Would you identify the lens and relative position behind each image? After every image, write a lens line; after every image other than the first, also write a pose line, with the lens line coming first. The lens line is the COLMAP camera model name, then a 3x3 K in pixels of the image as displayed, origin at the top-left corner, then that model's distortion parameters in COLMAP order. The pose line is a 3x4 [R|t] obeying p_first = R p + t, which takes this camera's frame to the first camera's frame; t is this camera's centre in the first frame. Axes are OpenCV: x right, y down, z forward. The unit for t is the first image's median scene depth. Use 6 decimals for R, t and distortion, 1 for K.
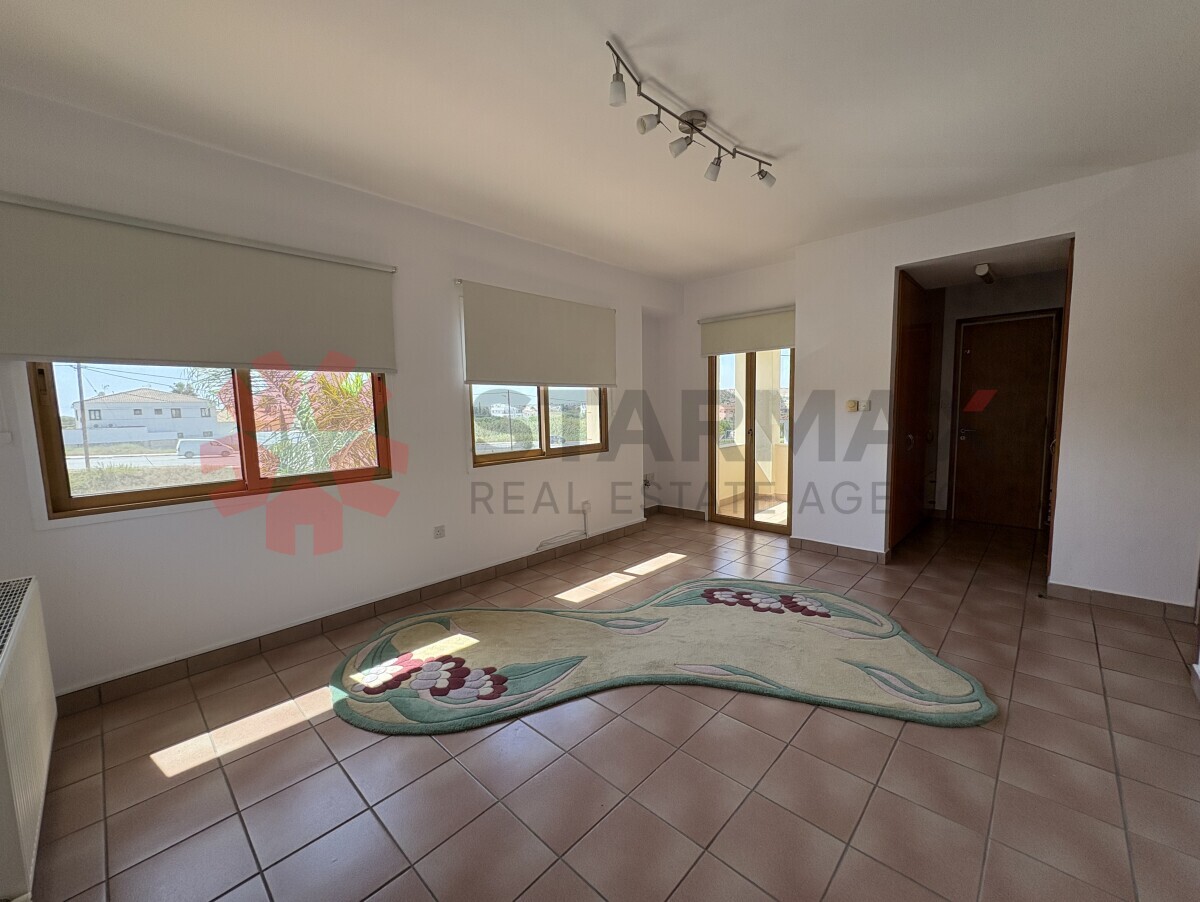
lens RADIAL K [[482.1, 0, 600.8], [0, 482.1, 453.4], [0, 0, 1]] dist [0.003355, 0.000638]
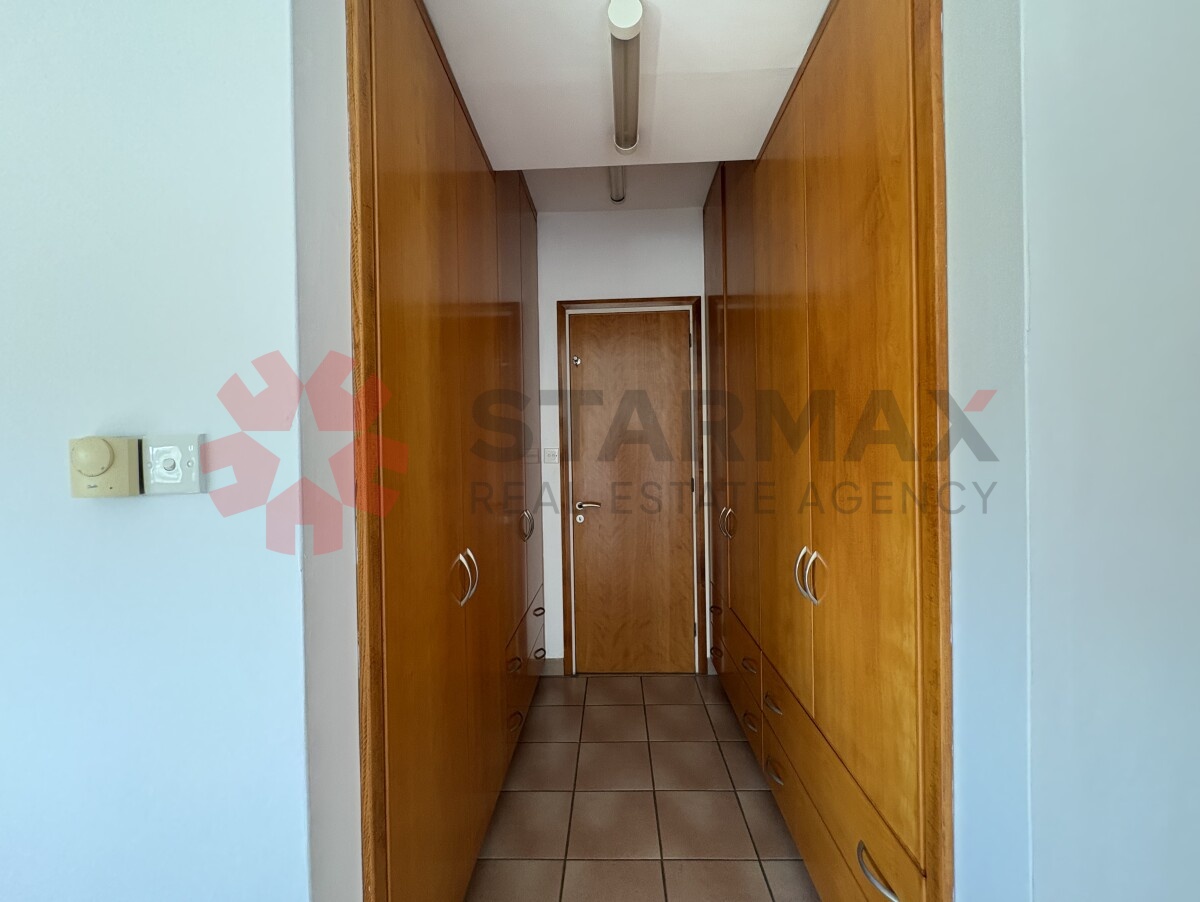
lens RADIAL K [[482.1, 0, 601.2], [0, 482.1, 452.4], [0, 0, 1]] dist [0.003355, 0.000638]
pose [[0.745391, 0.004530, 0.666612, 0.408649], [0.068002, 0.994244, -0.082795, -0.059091], [-0.663150, 0.107046, 0.740792, 0.578853]]
